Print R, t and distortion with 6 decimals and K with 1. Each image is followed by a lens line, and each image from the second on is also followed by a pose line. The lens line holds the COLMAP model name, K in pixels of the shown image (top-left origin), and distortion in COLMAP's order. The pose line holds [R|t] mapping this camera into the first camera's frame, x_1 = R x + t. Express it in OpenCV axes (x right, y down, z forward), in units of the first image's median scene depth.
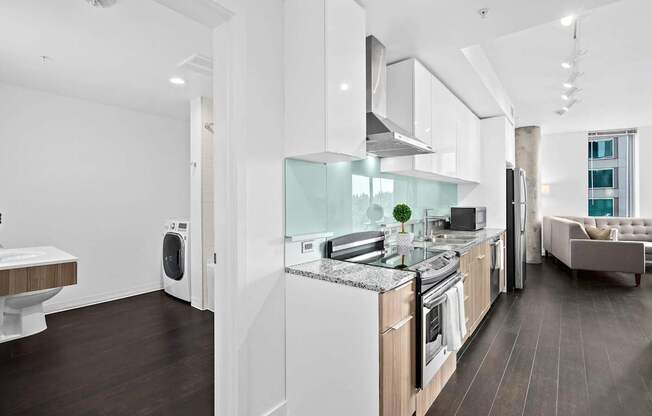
lens RADIAL K [[303.0, 0, 325.5], [0, 303.0, 199.5], [0, 0, 1]] dist [0.001009, -0.000026]
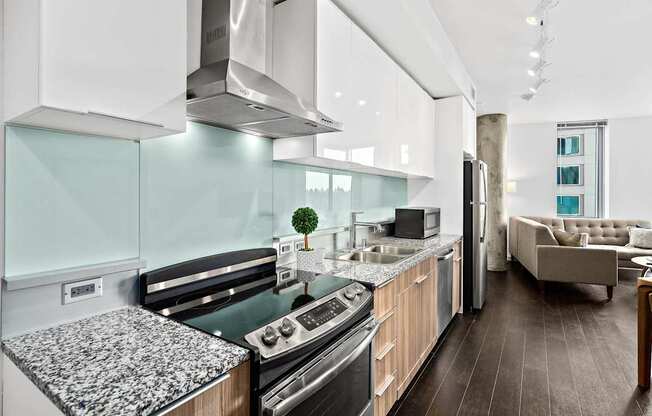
lens RADIAL K [[318.5, 0, 325.8], [0, 318.5, 195.5], [0, 0, 1]] dist [-0.000821, -0.000162]
pose [[0.996013, 0.006183, 0.088991, 0.154382], [-0.006519, 0.999973, 0.003488, -0.009473], [-0.088967, -0.004054, 0.996026, 0.184373]]
